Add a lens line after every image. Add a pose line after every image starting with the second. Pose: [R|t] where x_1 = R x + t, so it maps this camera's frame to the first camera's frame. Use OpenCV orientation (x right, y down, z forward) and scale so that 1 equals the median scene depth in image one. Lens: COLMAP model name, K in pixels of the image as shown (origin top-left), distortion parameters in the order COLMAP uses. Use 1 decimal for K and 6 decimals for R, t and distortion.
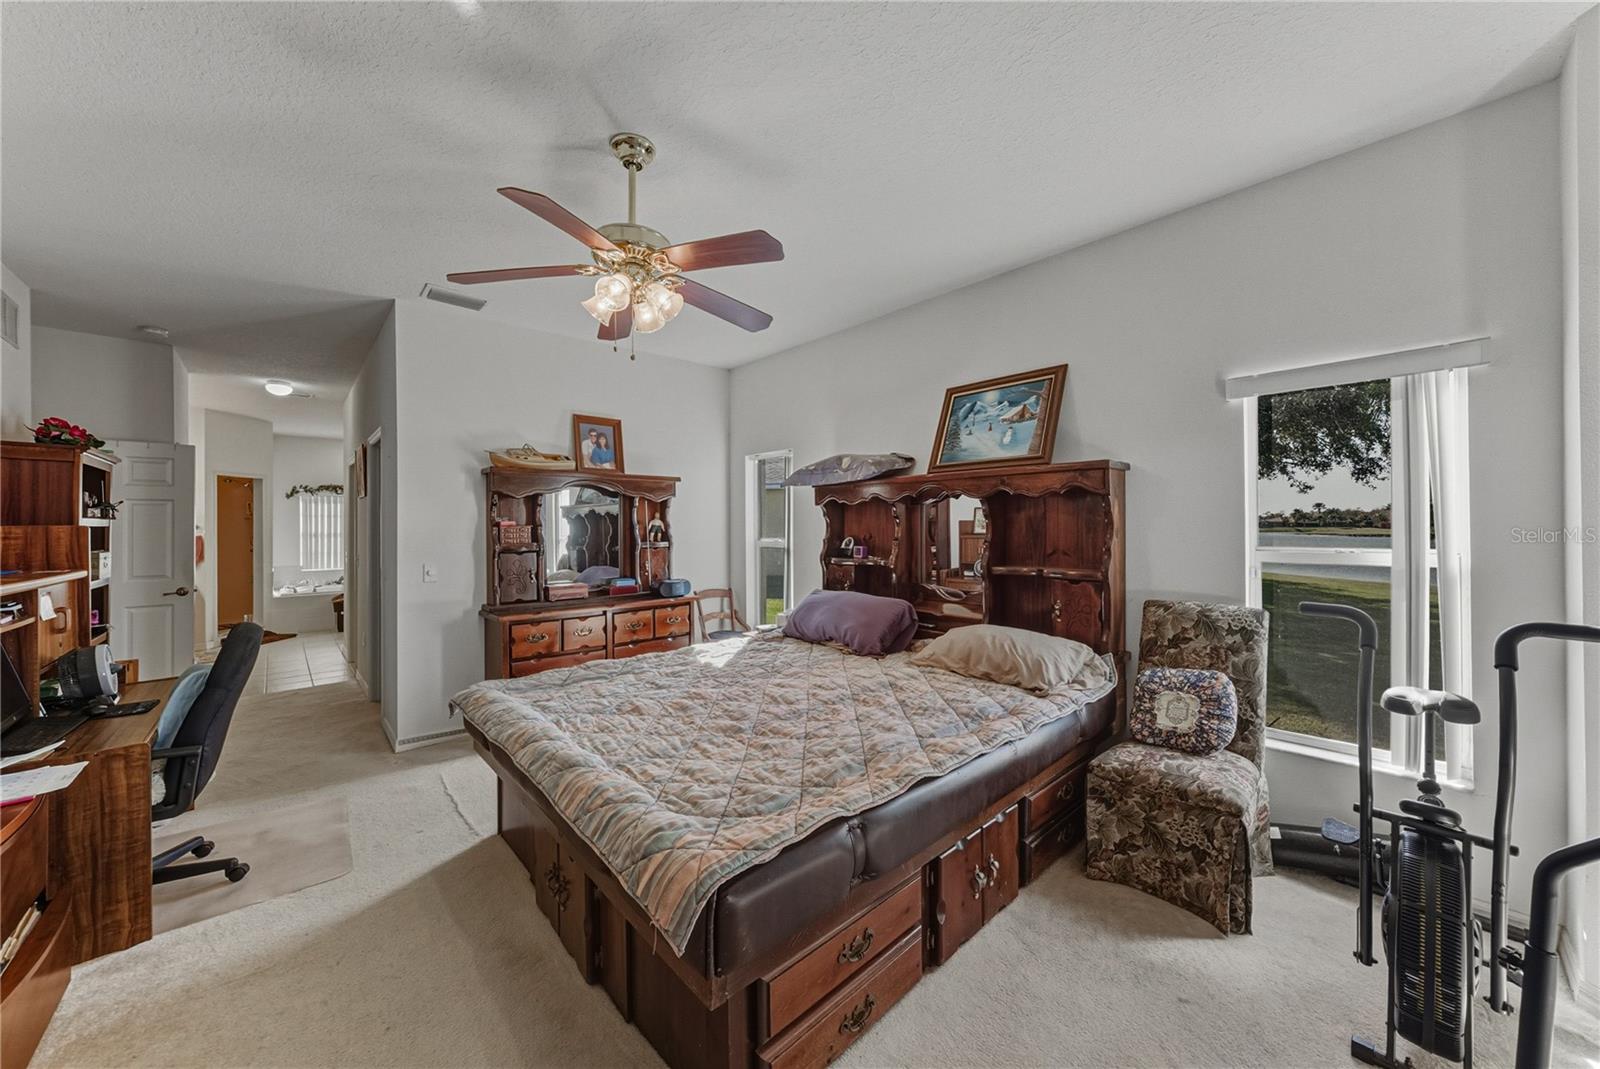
lens RADIAL K [[579.3, 0, 815.4], [0, 579.3, 523.2], [0, 0, 1]] dist [-0.002357, 0.001066]
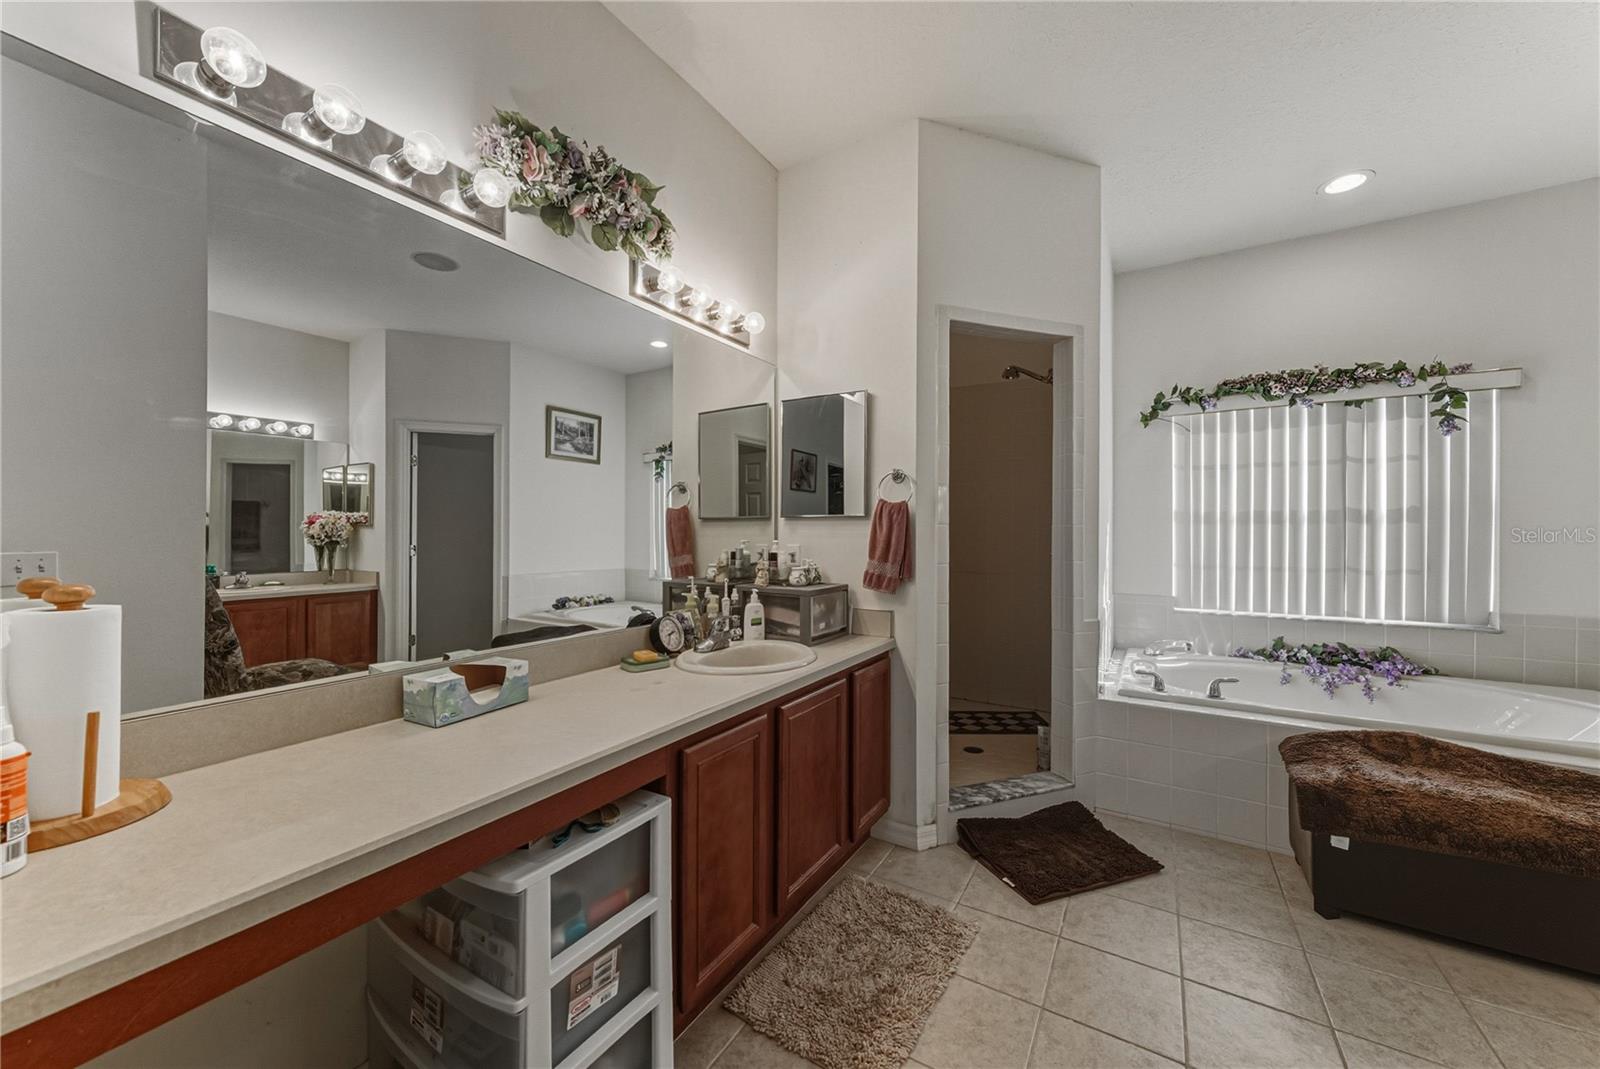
lens RADIAL K [[579.3, 0, 803.2], [0, 579.3, 528.8], [0, 0, 1]] dist [-0.002357, 0.001066]
pose [[0.272944, 0.004860, -0.962018, -0.582119], [-0.003376, 0.999986, 0.004094, 0.026880], [0.962024, 0.002130, 0.272957, 0.653188]]
